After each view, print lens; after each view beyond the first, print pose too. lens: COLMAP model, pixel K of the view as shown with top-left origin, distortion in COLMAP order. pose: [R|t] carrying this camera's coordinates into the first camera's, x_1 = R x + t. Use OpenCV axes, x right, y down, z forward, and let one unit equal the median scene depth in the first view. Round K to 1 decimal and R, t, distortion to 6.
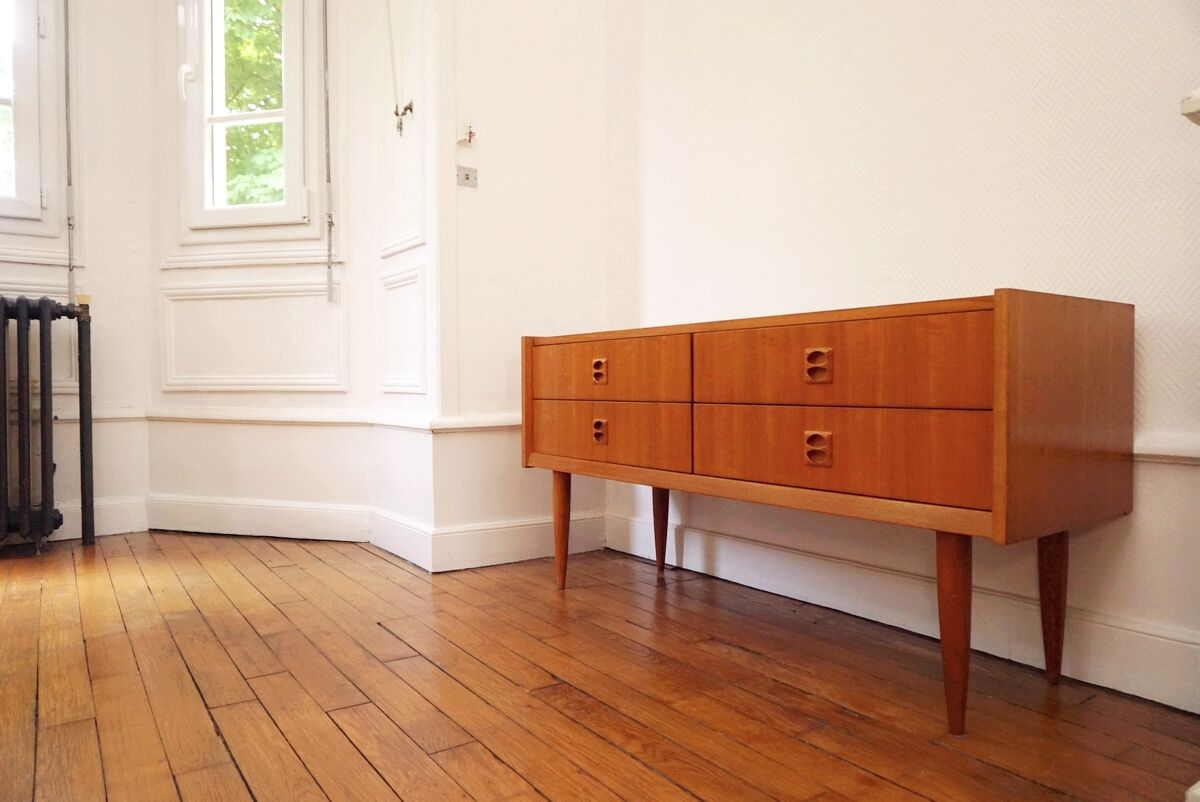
lens RADIAL K [[801.4, 0, 595.2], [0, 801.4, 399.6], [0, 0, 1]] dist [-0.031053, 0.014950]
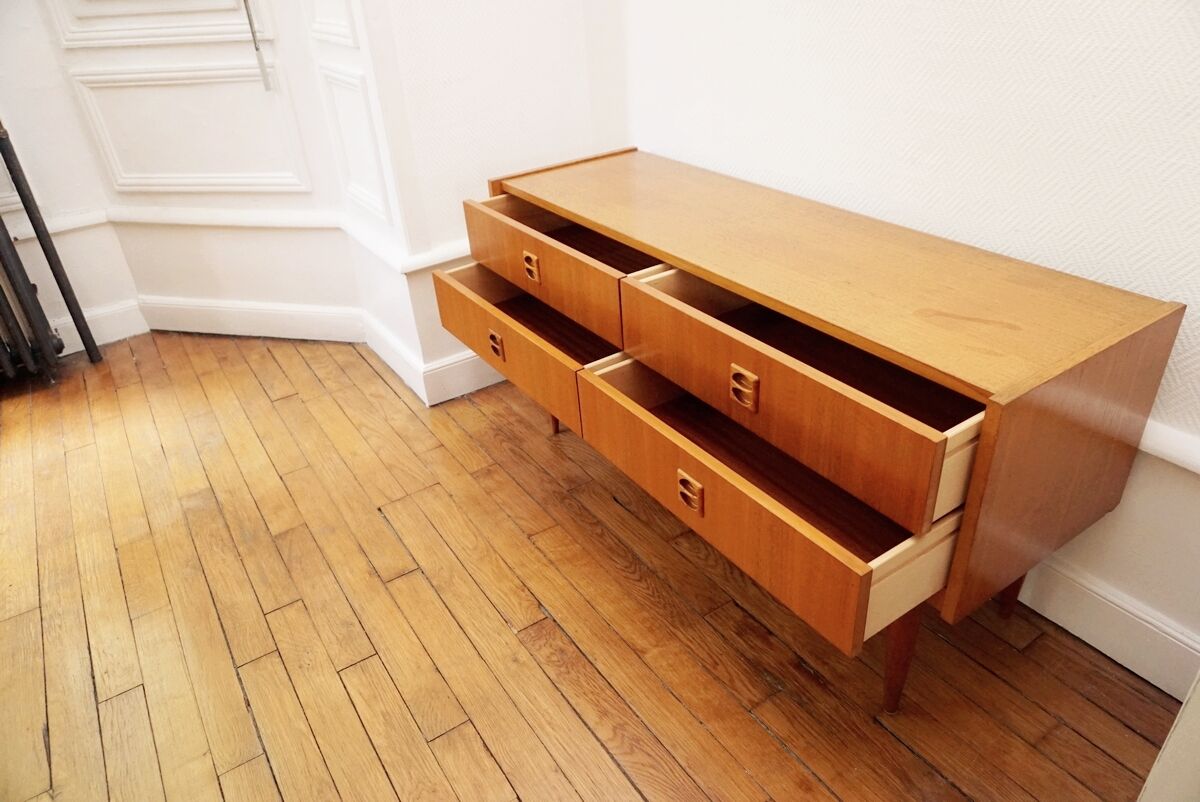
lens RADIAL K [[801.4, 0, 590.3], [0, 801.4, 393.2], [0, 0, 1]] dist [-0.031053, 0.014950]
pose [[0.997683, -0.042799, -0.052884, 0.082691], [0.063059, 0.873514, 0.482697, -0.410116], [0.025536, -0.484914, 0.874189, 0.182606]]
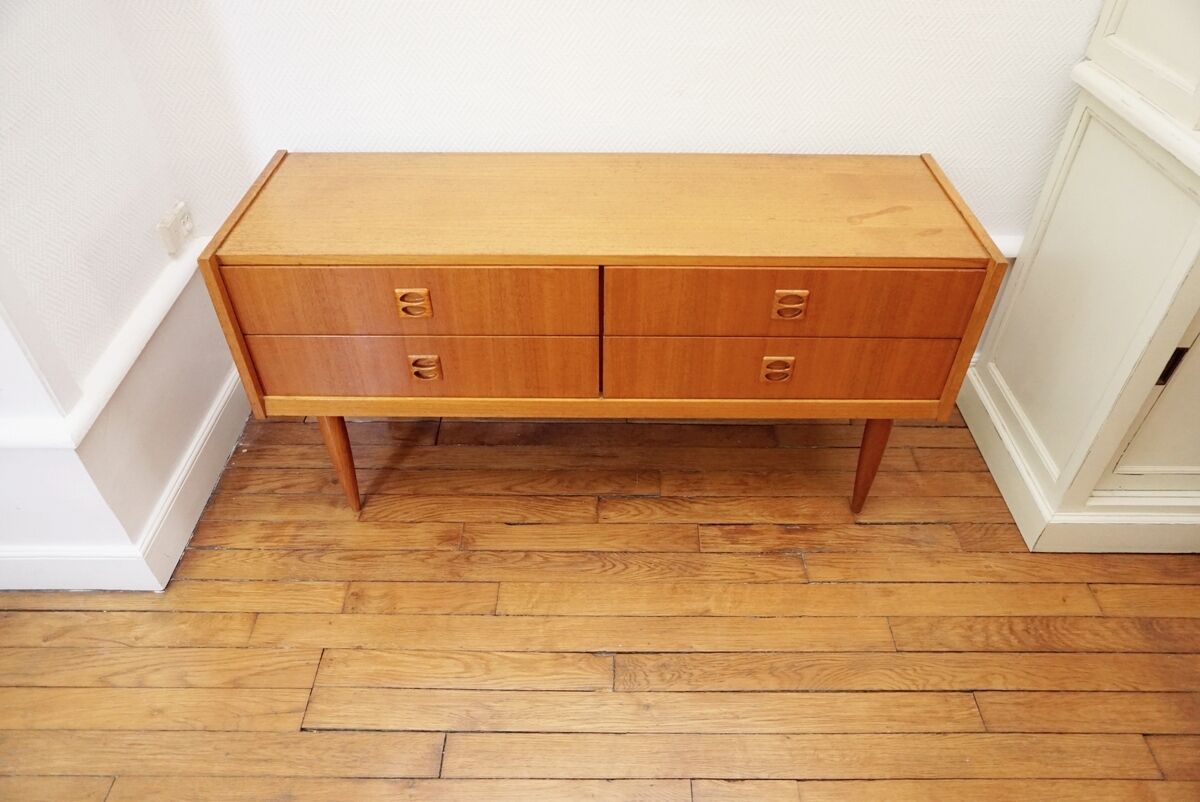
lens RADIAL K [[801.4, 0, 597.8], [0, 801.4, 401.8], [0, 0, 1]] dist [-0.031053, 0.014950]
pose [[0.573223, -0.541596, 0.614890, -0.484313], [0.021625, 0.760153, 0.649384, -0.540960], [-0.819114, -0.358945, 0.447449, 0.628415]]
